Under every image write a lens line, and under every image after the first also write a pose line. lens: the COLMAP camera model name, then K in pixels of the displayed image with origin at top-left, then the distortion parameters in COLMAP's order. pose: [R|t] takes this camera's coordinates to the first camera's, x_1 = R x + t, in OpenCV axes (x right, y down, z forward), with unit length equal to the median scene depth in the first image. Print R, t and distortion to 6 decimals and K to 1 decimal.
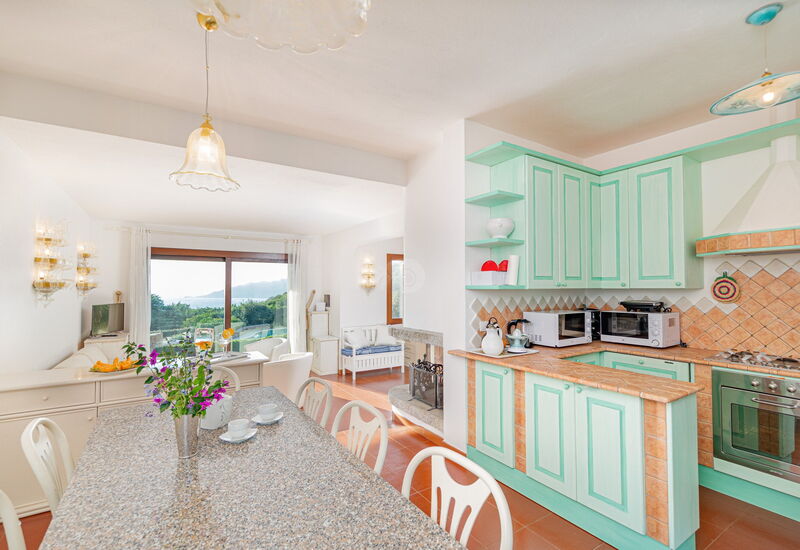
lens RADIAL K [[364.8, 0, 401.6], [0, 364.8, 282.9], [0, 0, 1]] dist [0.001873, 0.000302]
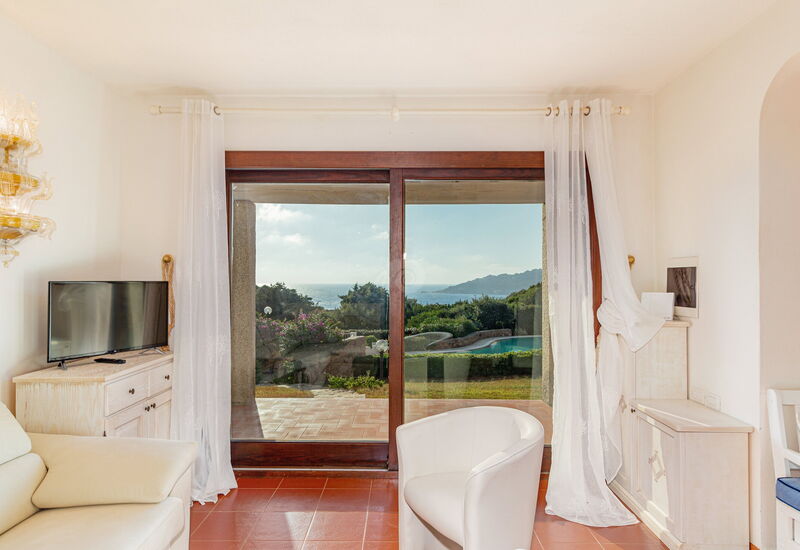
lens RADIAL K [[465.2, 0, 400.0], [0, 465.2, 275.0], [0, 0, 1]] dist [0.000124, -0.000065]
pose [[0.835575, -0.004145, -0.549361, -0.079171], [0.002334, 0.999989, -0.003994, 0.016614], [0.549372, 0.002055, 0.835576, 0.227279]]
